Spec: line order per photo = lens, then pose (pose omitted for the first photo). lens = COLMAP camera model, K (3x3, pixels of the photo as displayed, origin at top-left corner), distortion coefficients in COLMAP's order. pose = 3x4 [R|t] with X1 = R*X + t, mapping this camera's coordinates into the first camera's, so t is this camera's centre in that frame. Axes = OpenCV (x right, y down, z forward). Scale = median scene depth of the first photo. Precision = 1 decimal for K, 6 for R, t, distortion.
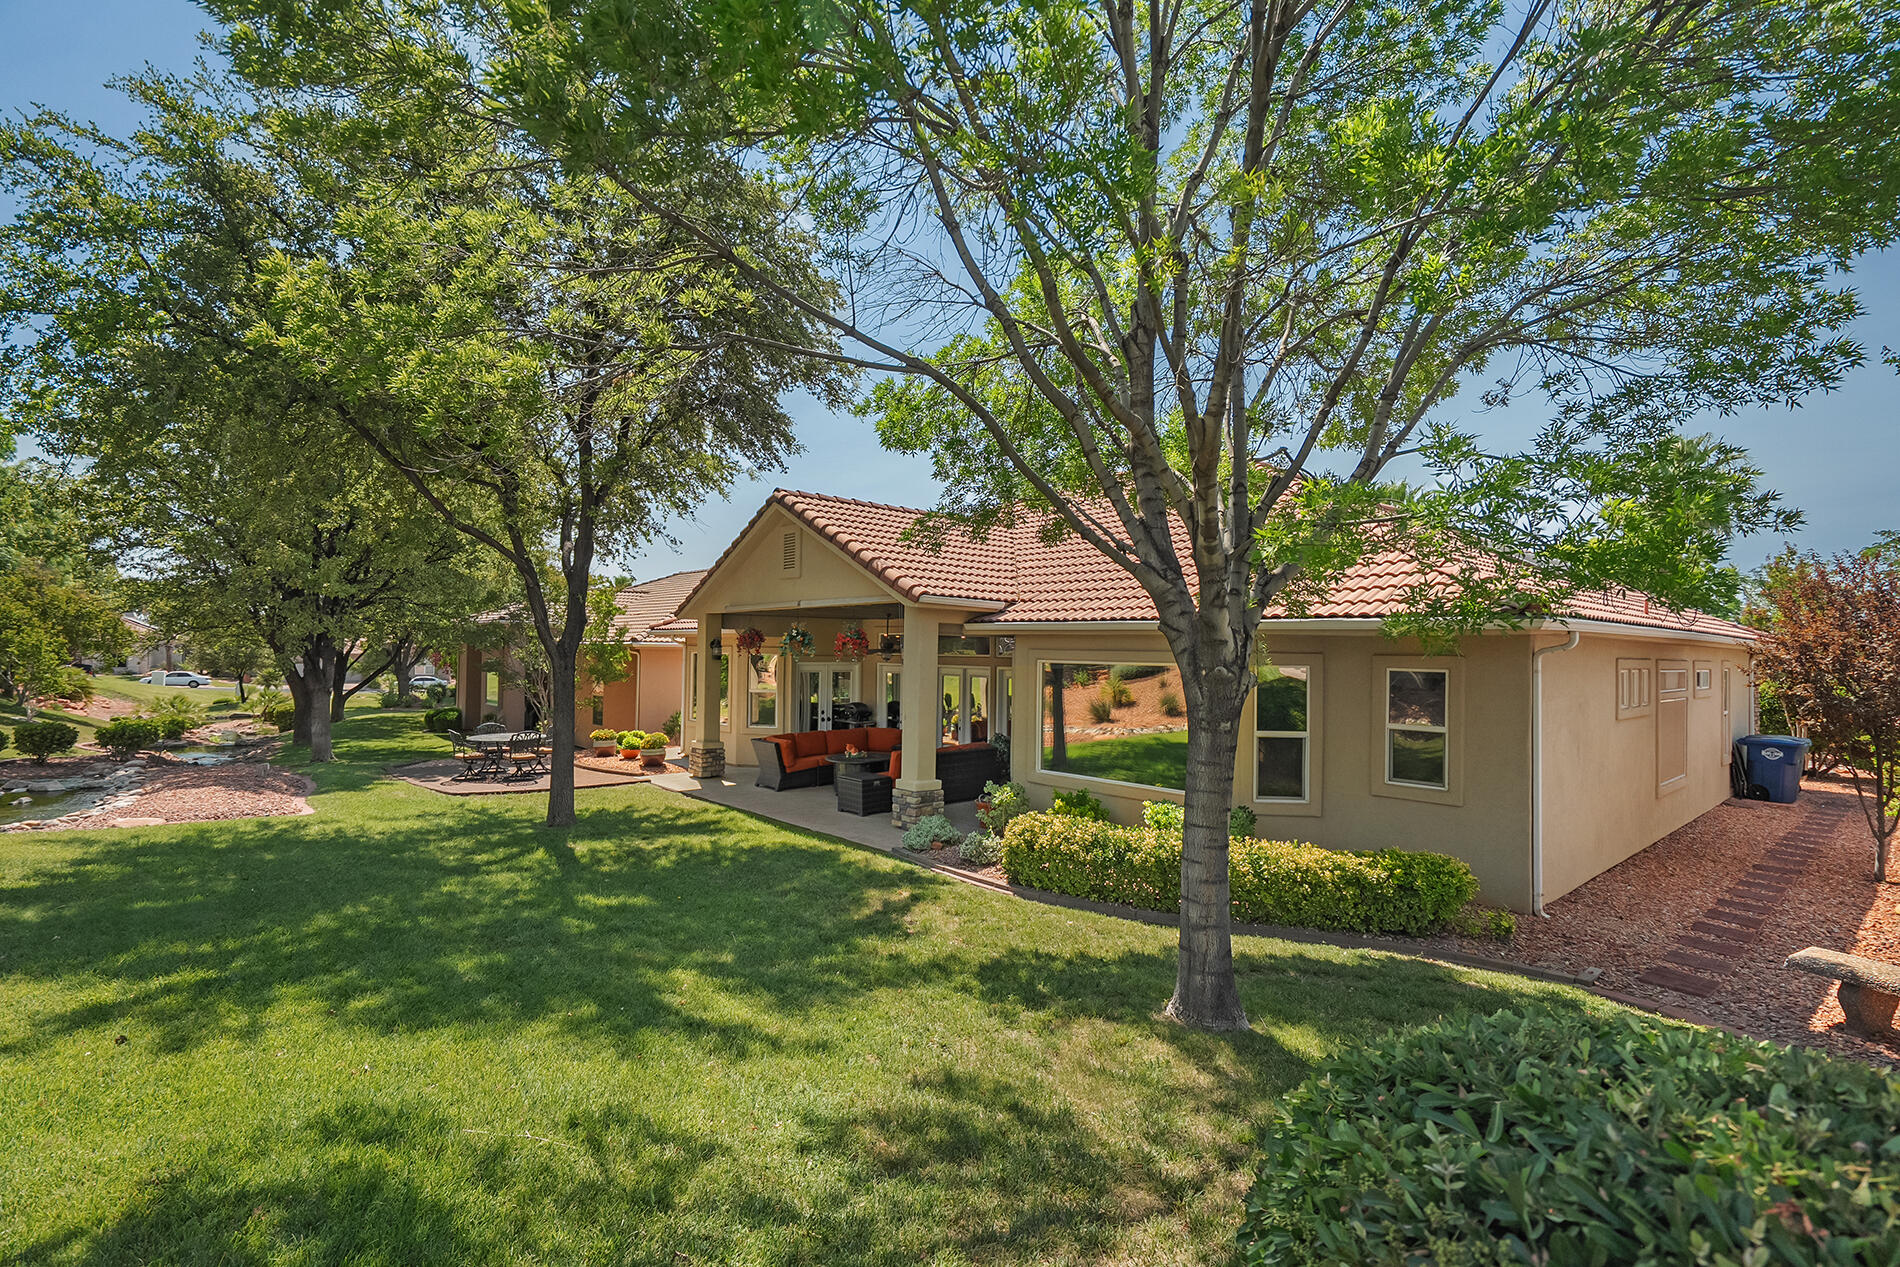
lens RADIAL K [[908.3, 0, 943.3], [0, 908.3, 647.8], [0, 0, 1]] dist [-0.001061, 0.000321]
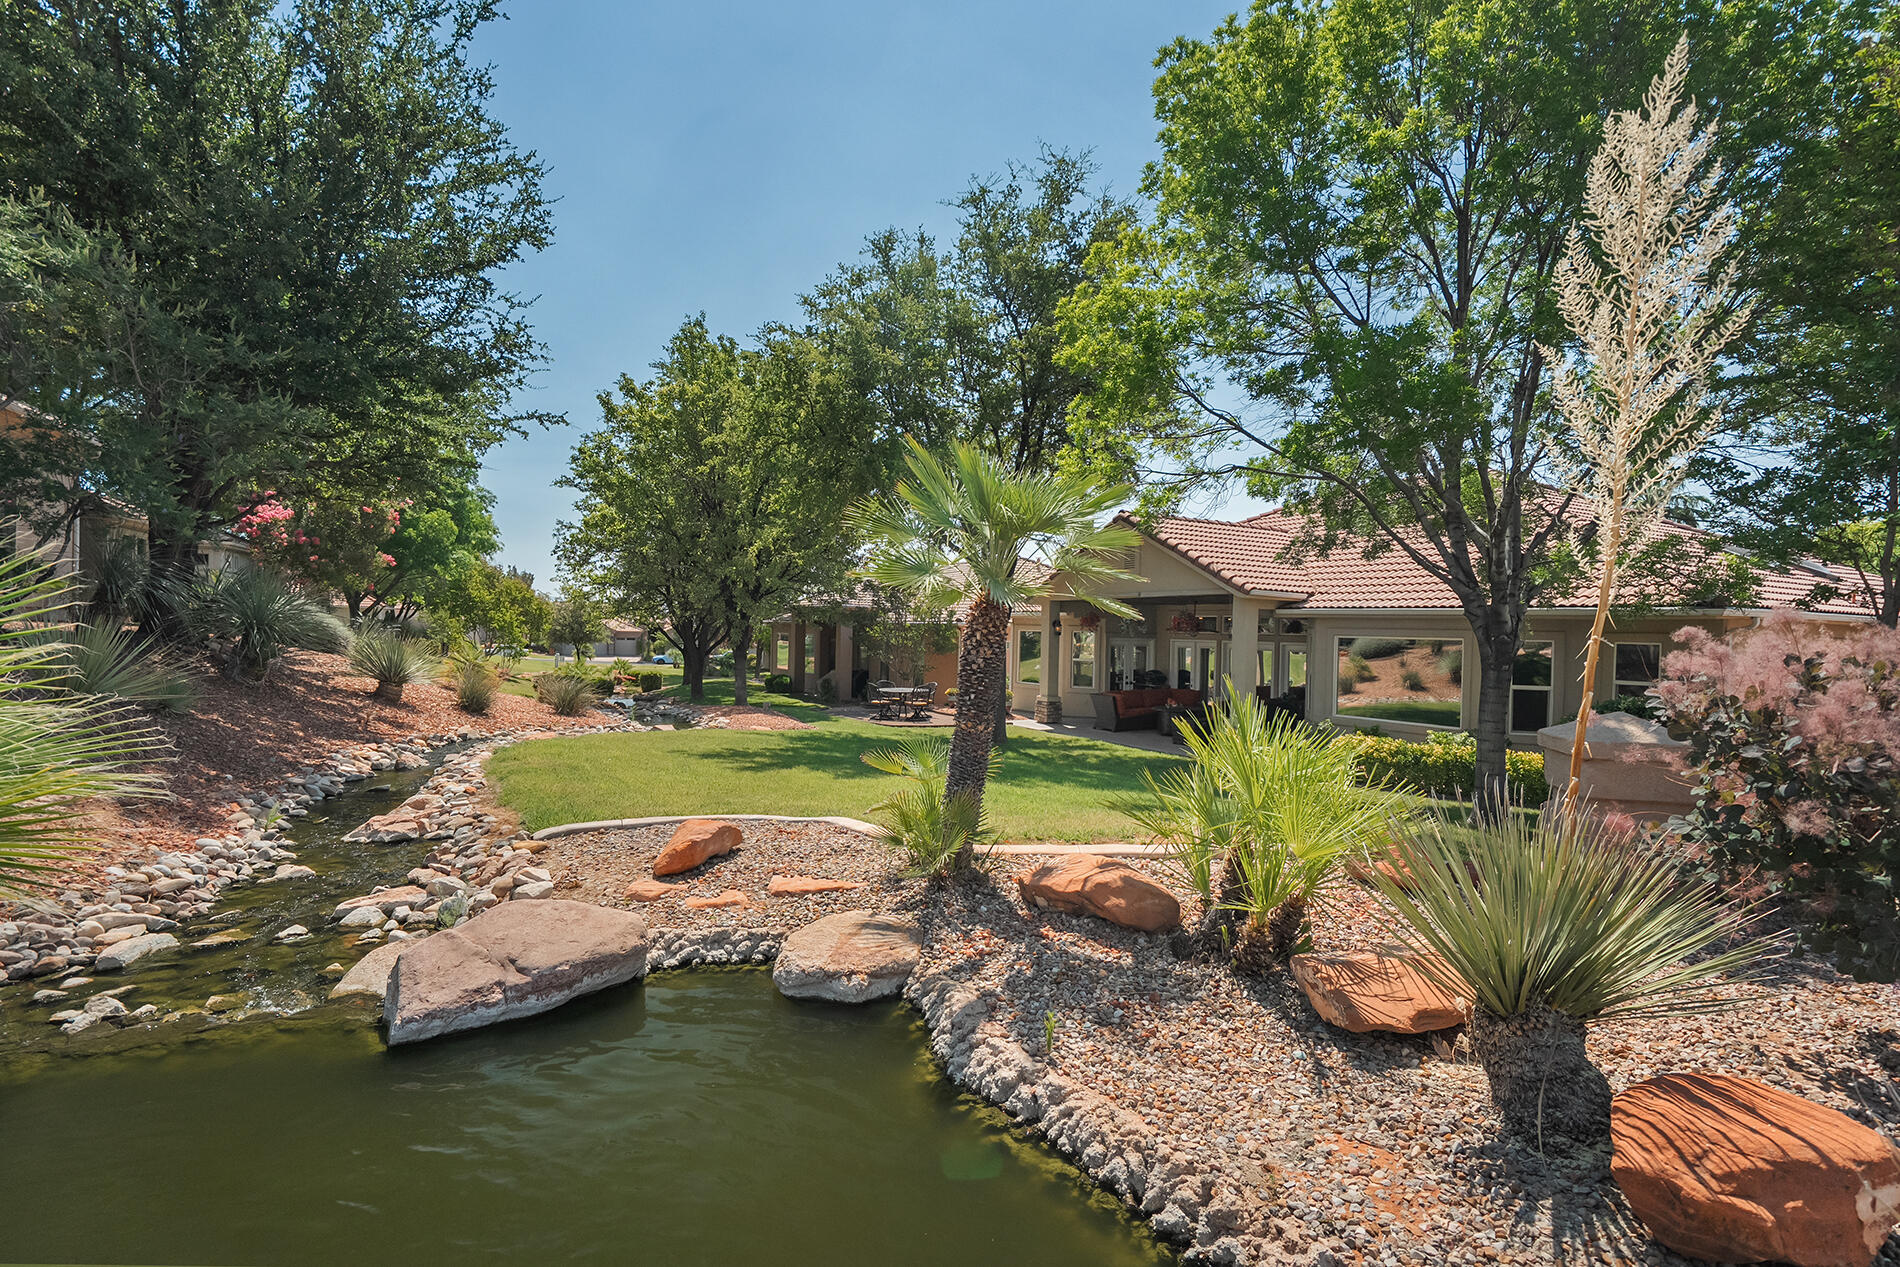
lens RADIAL K [[908.3, 0, 936.1], [0, 908.3, 646.8], [0, 0, 1]] dist [-0.001061, 0.000321]
pose [[0.977792, 0.009310, -0.209373, -0.201437], [-0.005297, 0.999792, 0.019719, 0.006244], [0.209513, -0.018172, 0.977637, -0.486086]]
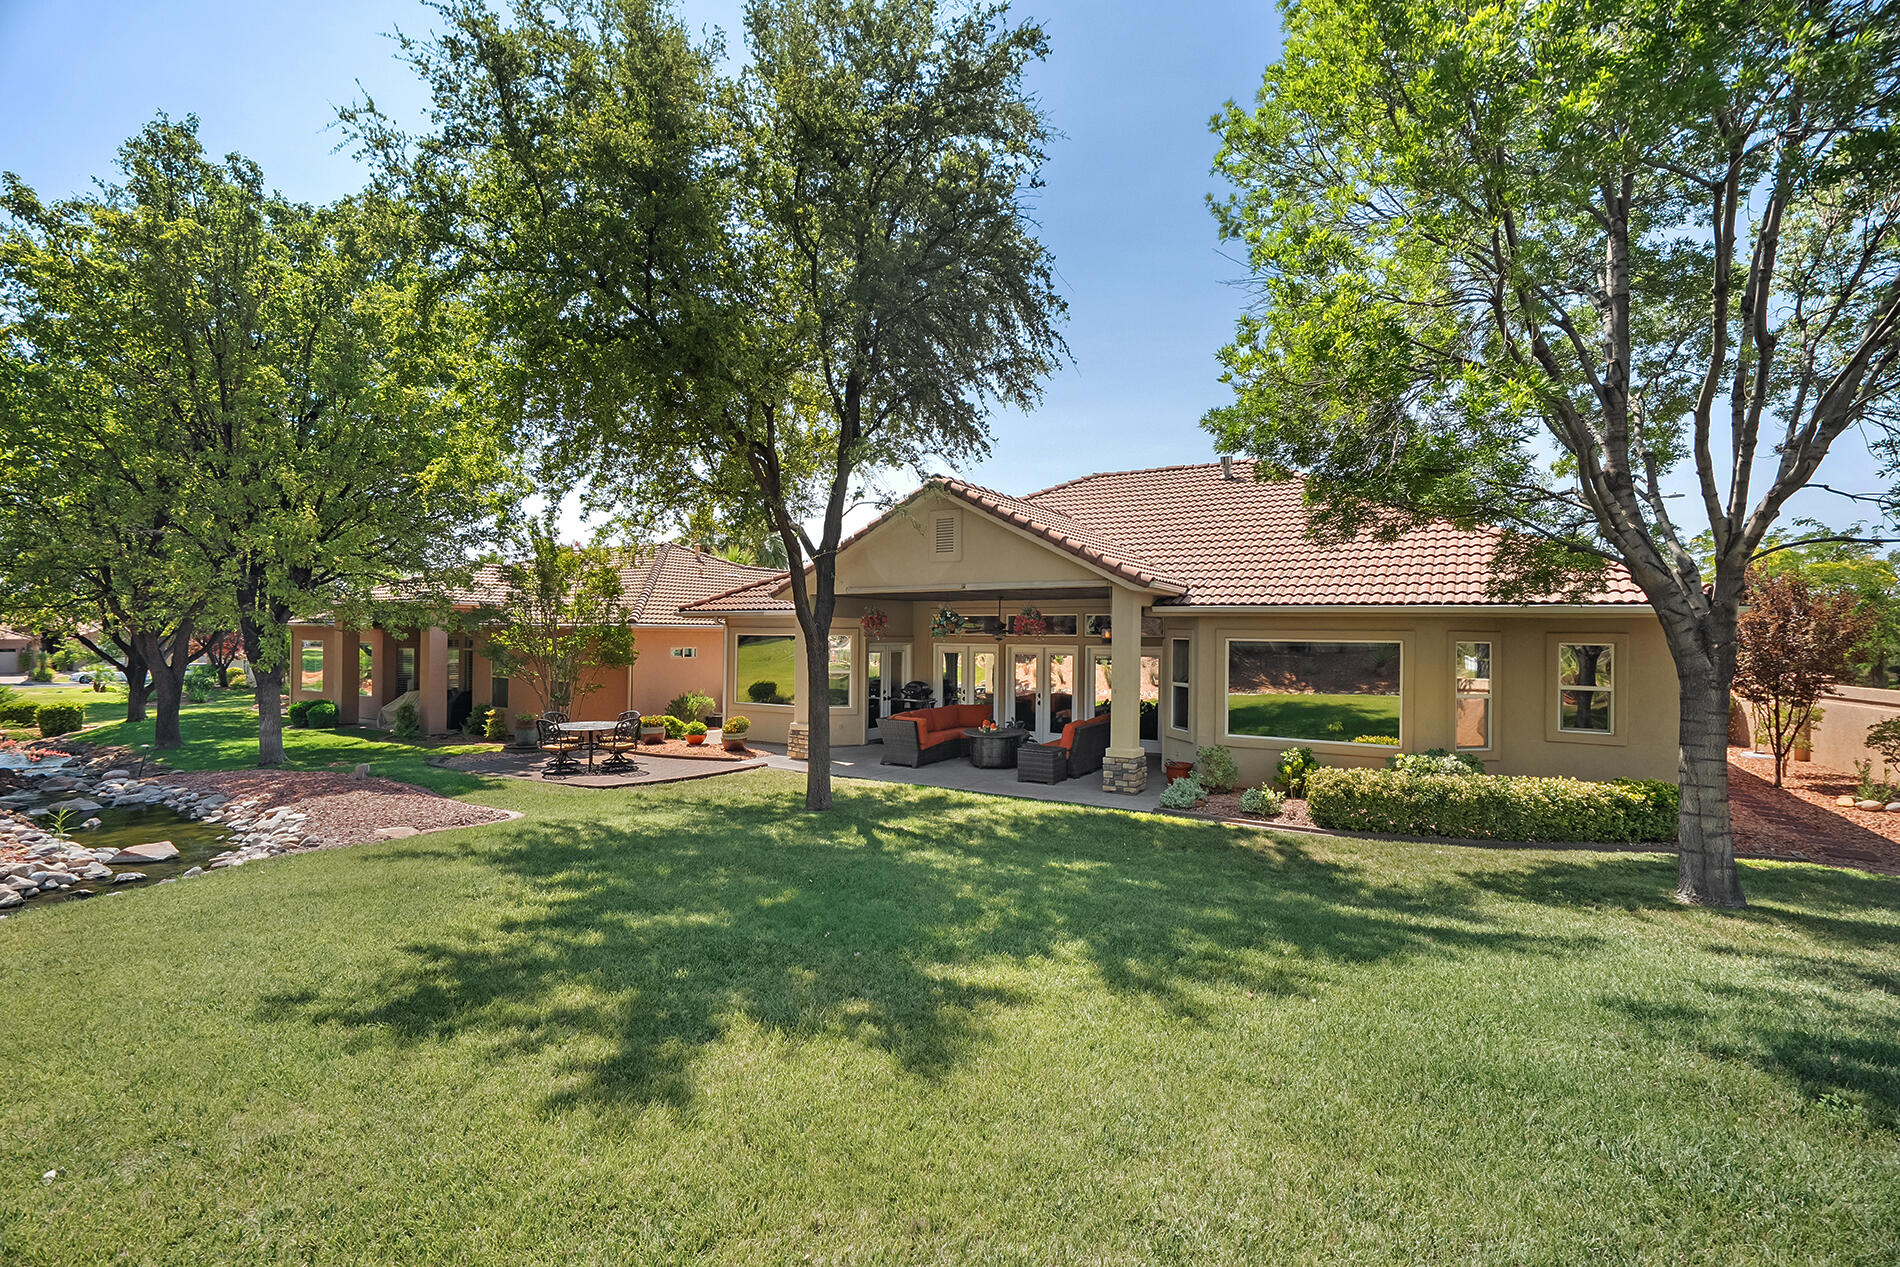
lens RADIAL K [[884.4, 0, 951.5], [0, 884.4, 632.6], [0, 0, 1]] dist [-0.003271, 0.000366]
pose [[0.958510, -0.004935, 0.285015, -0.543717], [0.003584, 0.999980, 0.005263, -0.001329], [-0.285035, -0.004024, 0.958509, 0.031225]]
